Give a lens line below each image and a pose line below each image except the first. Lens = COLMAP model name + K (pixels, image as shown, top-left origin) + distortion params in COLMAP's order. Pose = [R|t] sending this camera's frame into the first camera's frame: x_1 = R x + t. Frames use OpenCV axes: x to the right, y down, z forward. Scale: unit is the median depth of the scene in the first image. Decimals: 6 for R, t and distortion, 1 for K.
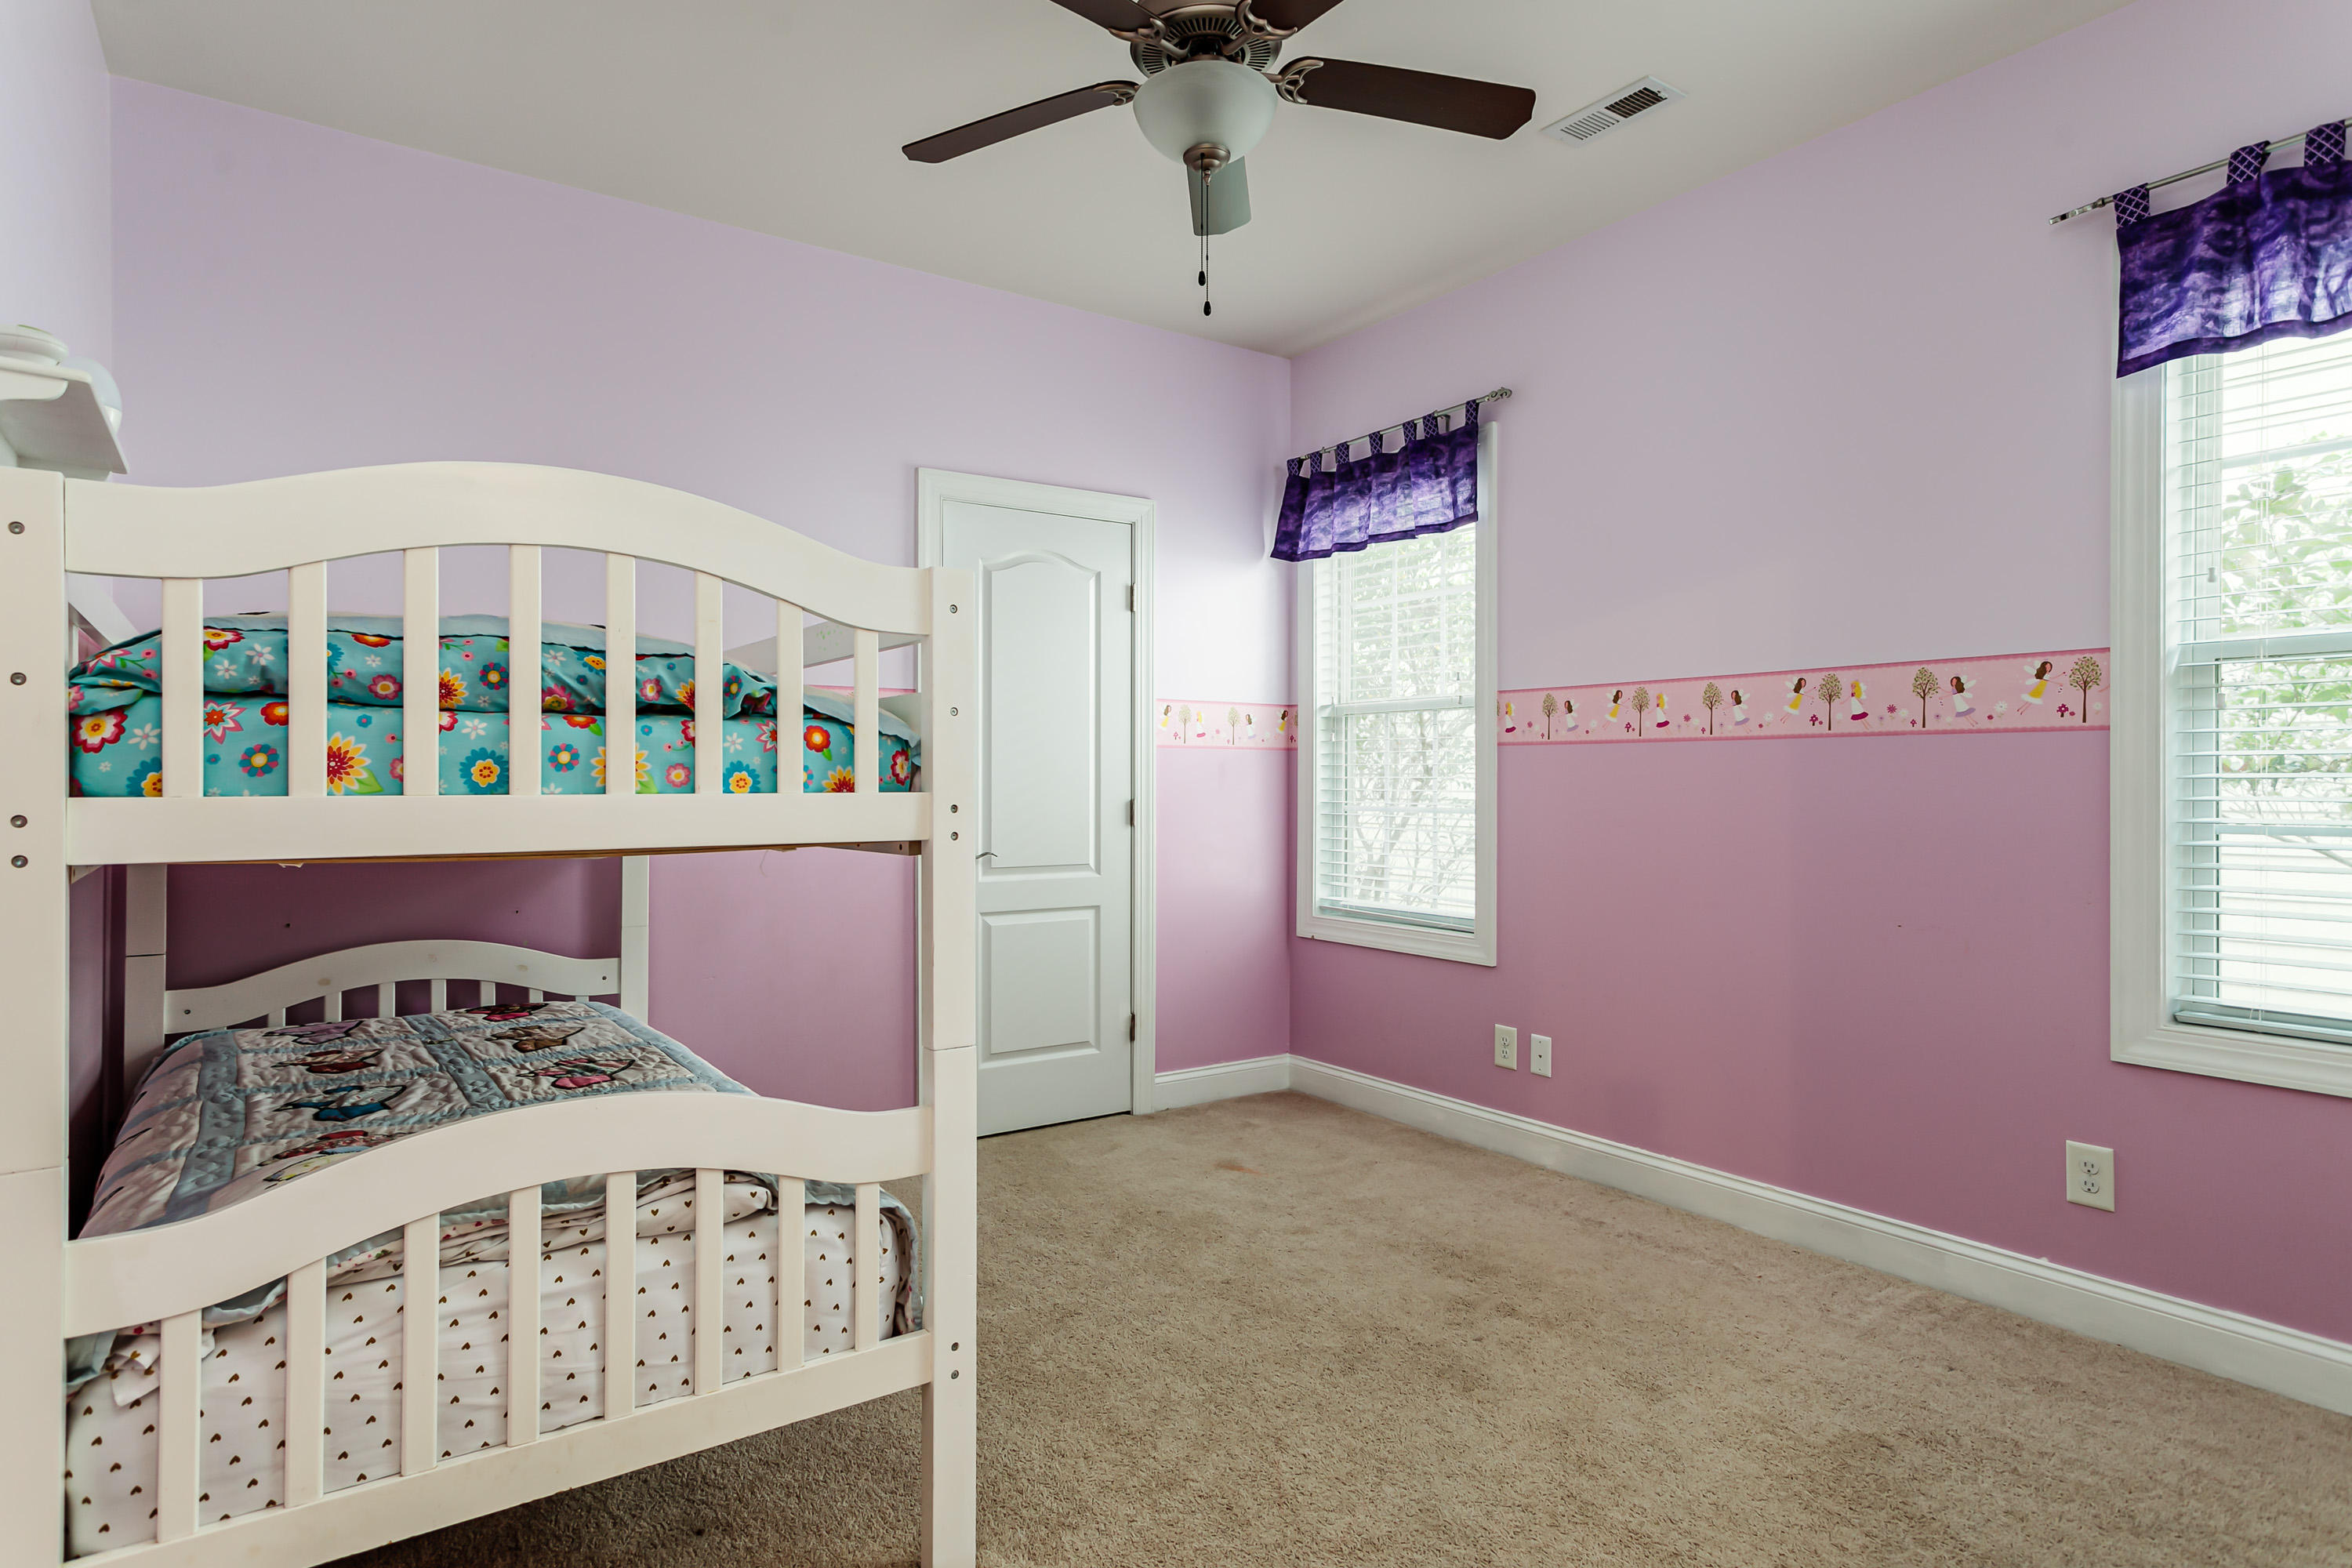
lens RADIAL K [[1261.1, 0, 1176.0], [0, 1261.1, 784.0], [0, 0, 1]] dist [0.001438, 0.000548]
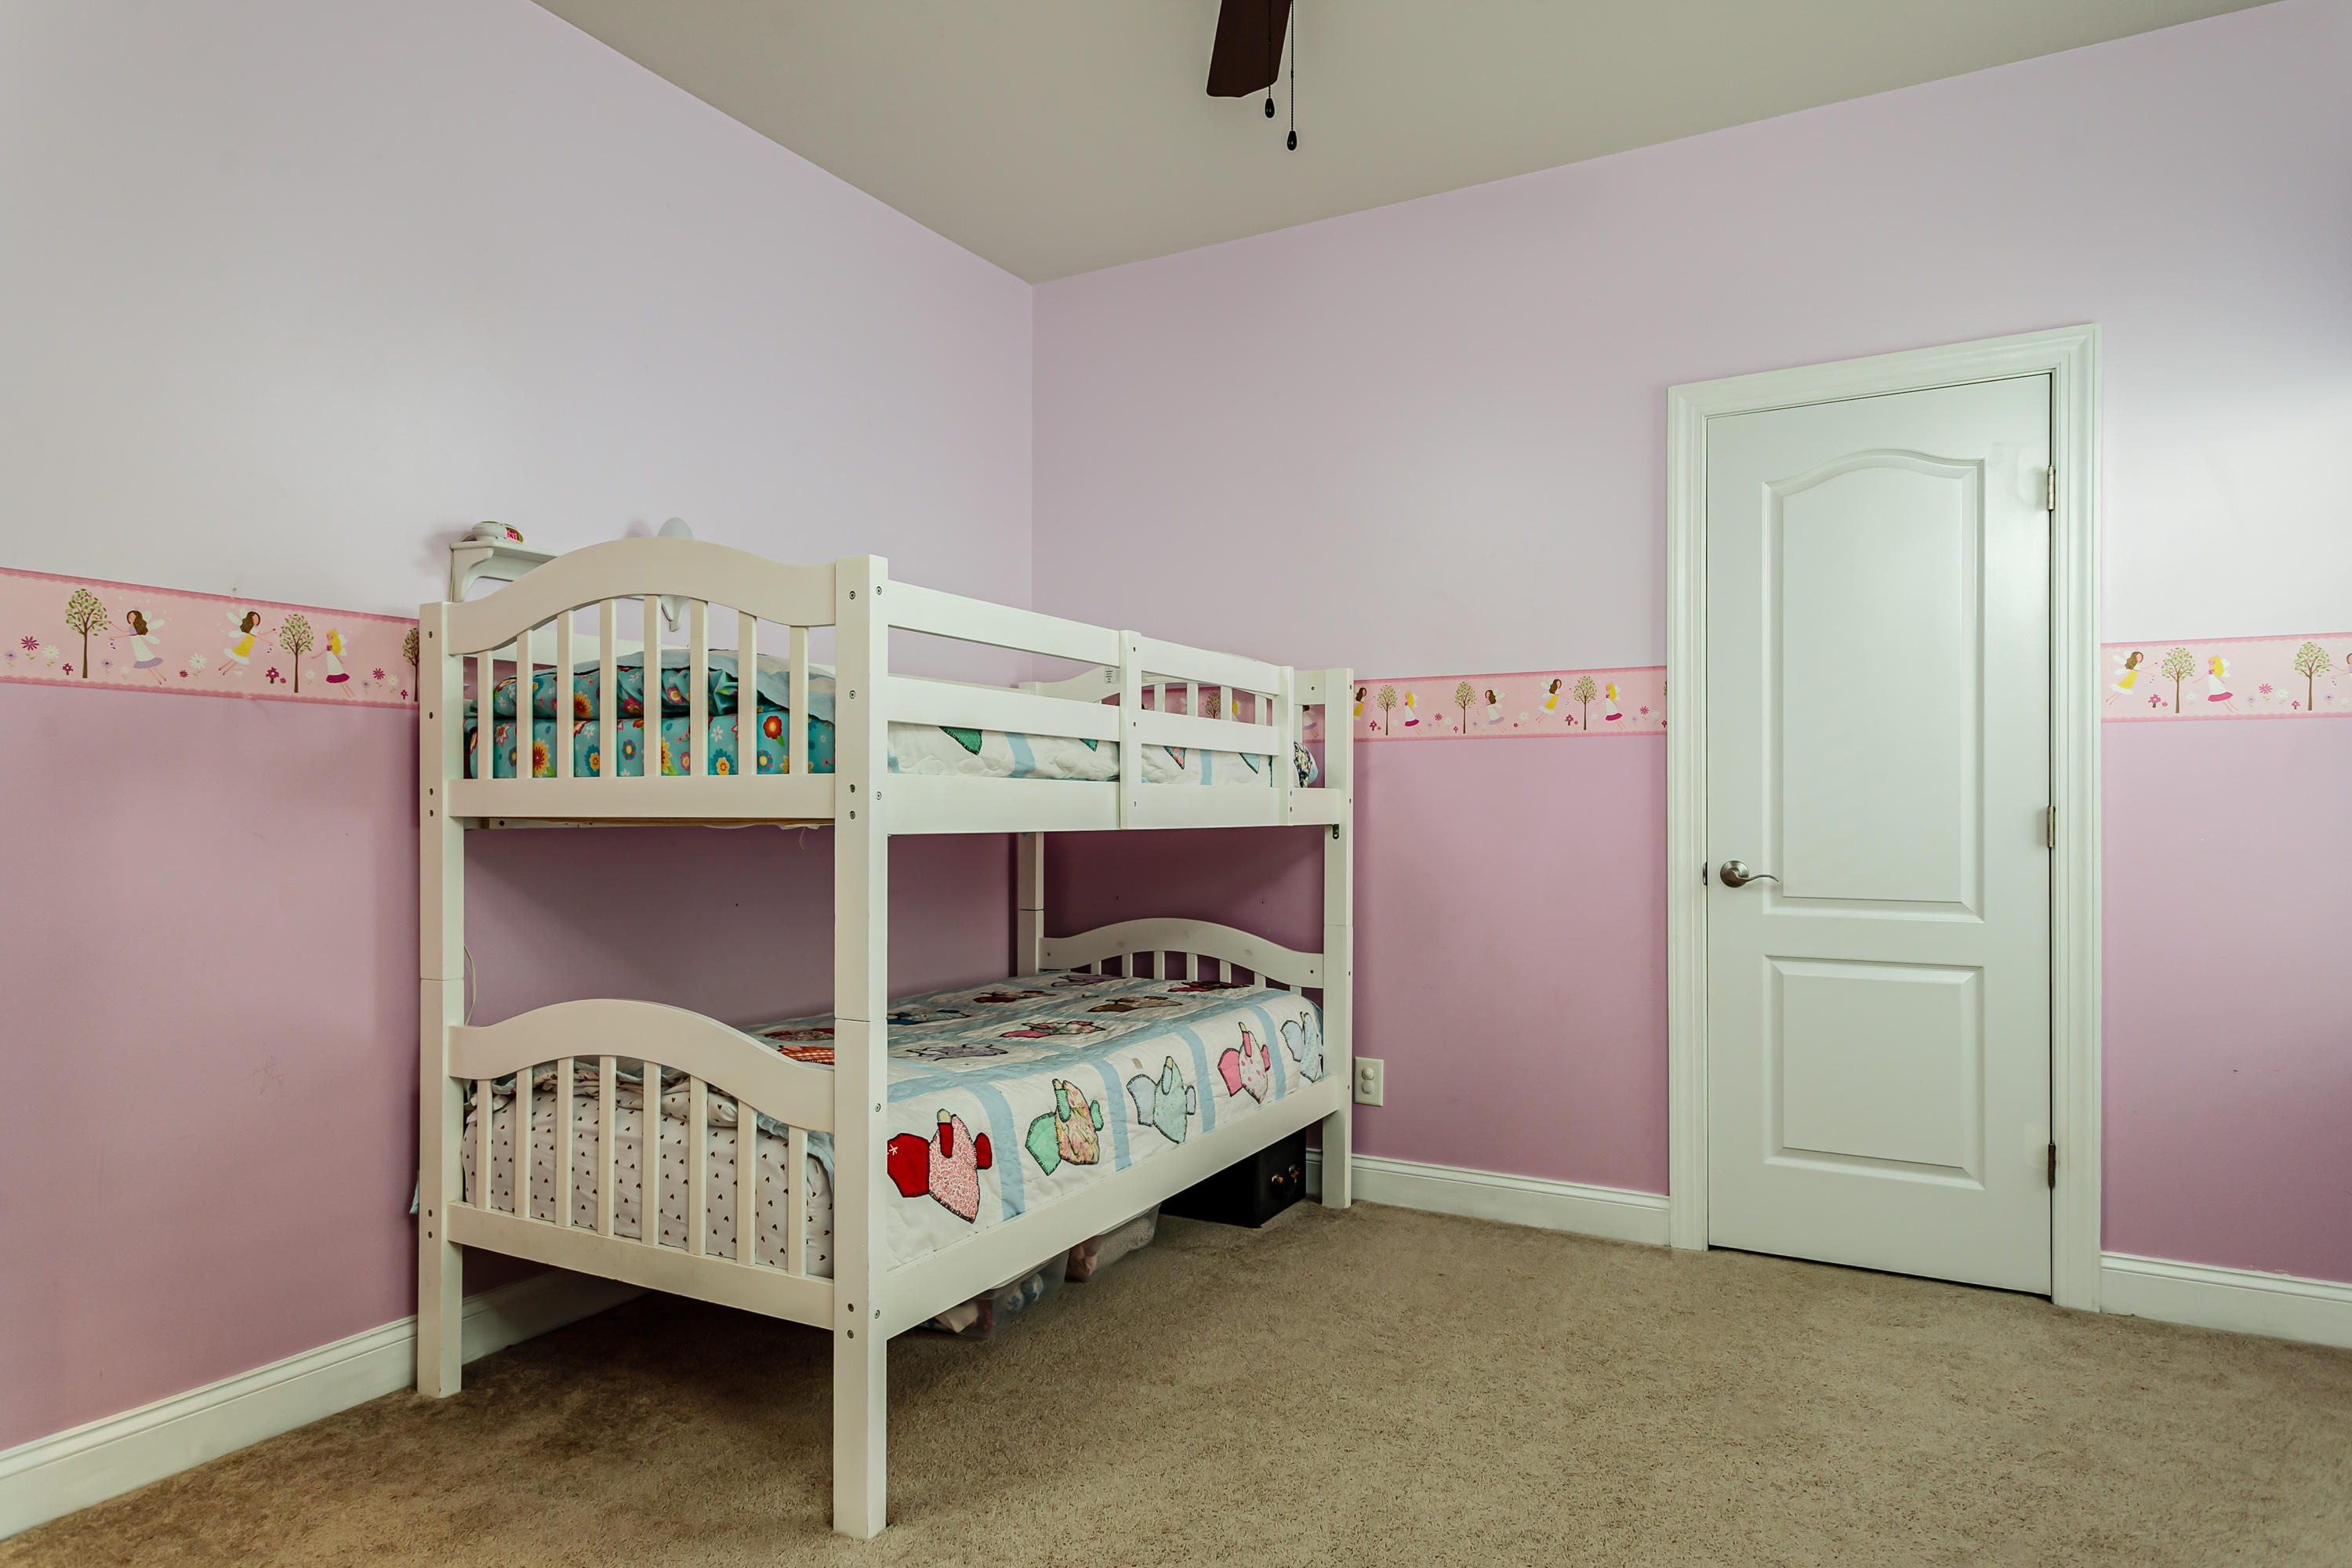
lens RADIAL K [[1480.1, 0, 1176.0], [0, 1480.1, 784.0], [0, 0, 1]] dist [-0.059184, 0.058734]
pose [[0.458233, 0.001452, -0.888831, 1.055105], [-0.005212, 0.999986, -0.001054, 0.011832], [0.888817, 0.005115, 0.458235, 0.693333]]
